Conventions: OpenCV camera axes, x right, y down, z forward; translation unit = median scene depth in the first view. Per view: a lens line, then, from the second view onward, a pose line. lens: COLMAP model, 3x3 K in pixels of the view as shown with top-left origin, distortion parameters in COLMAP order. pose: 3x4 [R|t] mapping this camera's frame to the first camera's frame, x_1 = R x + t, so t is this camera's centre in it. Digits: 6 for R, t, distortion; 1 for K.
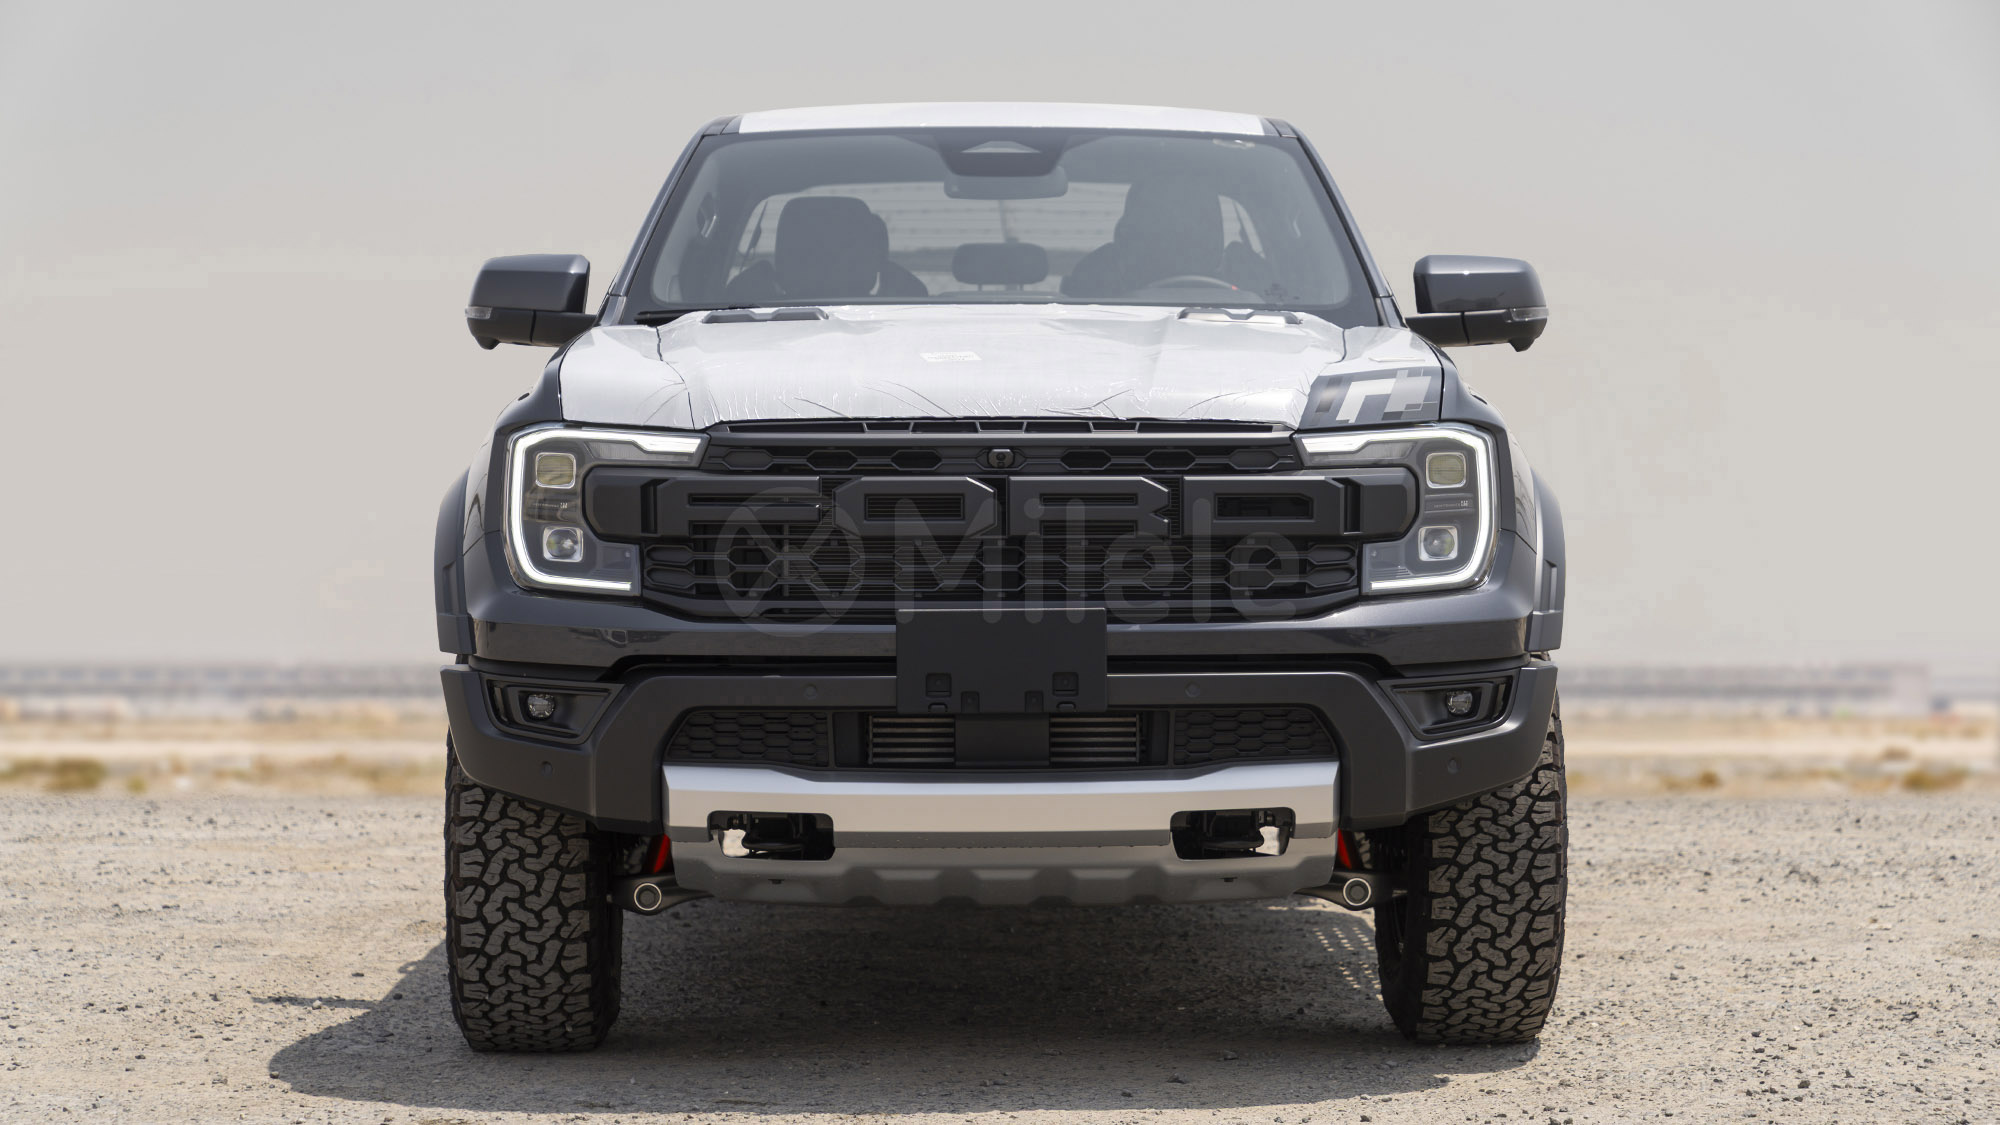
lens RADIAL K [[4149.9, 0, 1007.7], [0, 4149.9, 560.7], [0, 0, 1]] dist [0.069627, 0.000000]
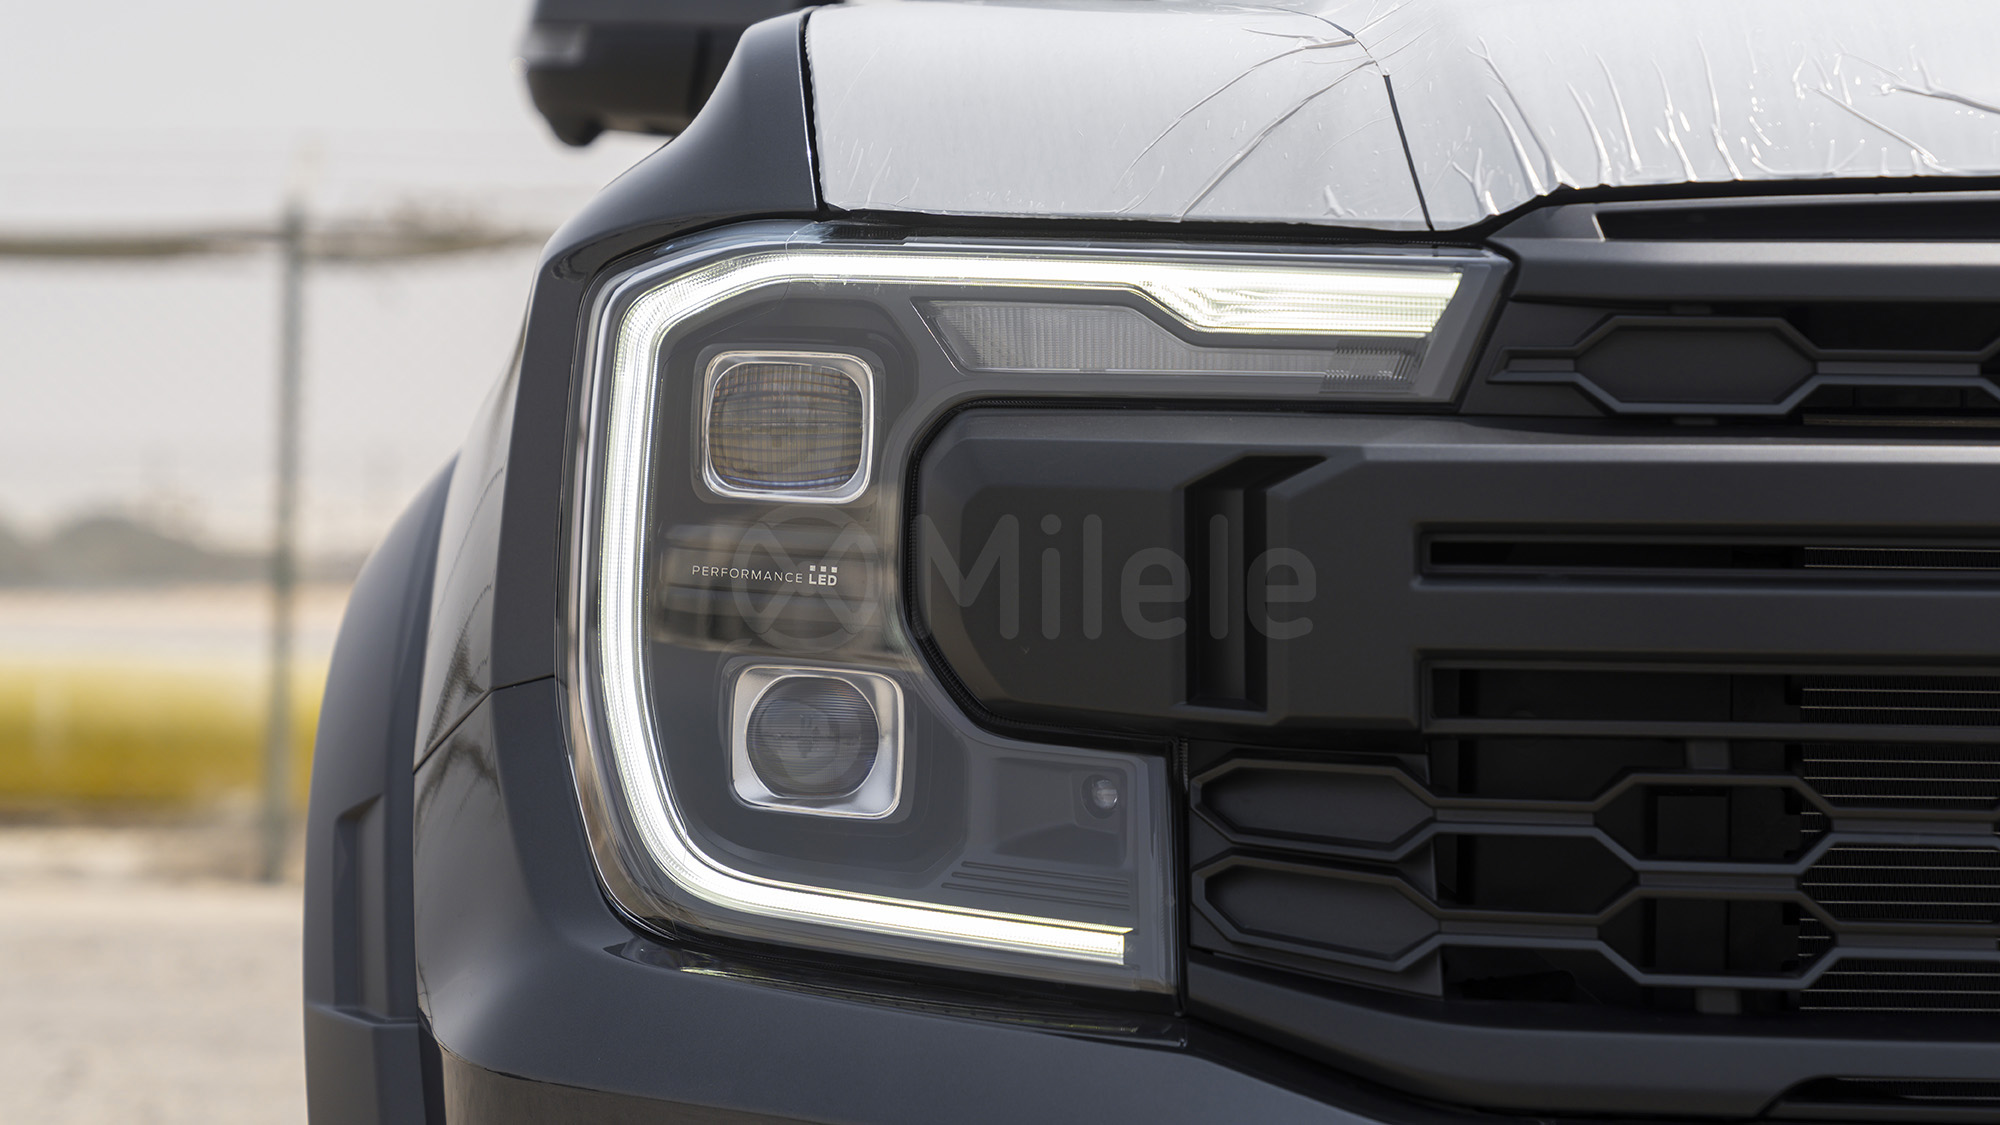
lens RADIAL K [[4149.9, 0, 995.7], [0, 4149.9, 561.8], [0, 0, 1]] dist [0.069627, 0.000000]
pose [[0.999041, 0.007402, -0.043144, -0.087901], [-0.008274, 0.999764, -0.020073, -0.009613], [0.042985, 0.020410, 0.998867, 0.775379]]
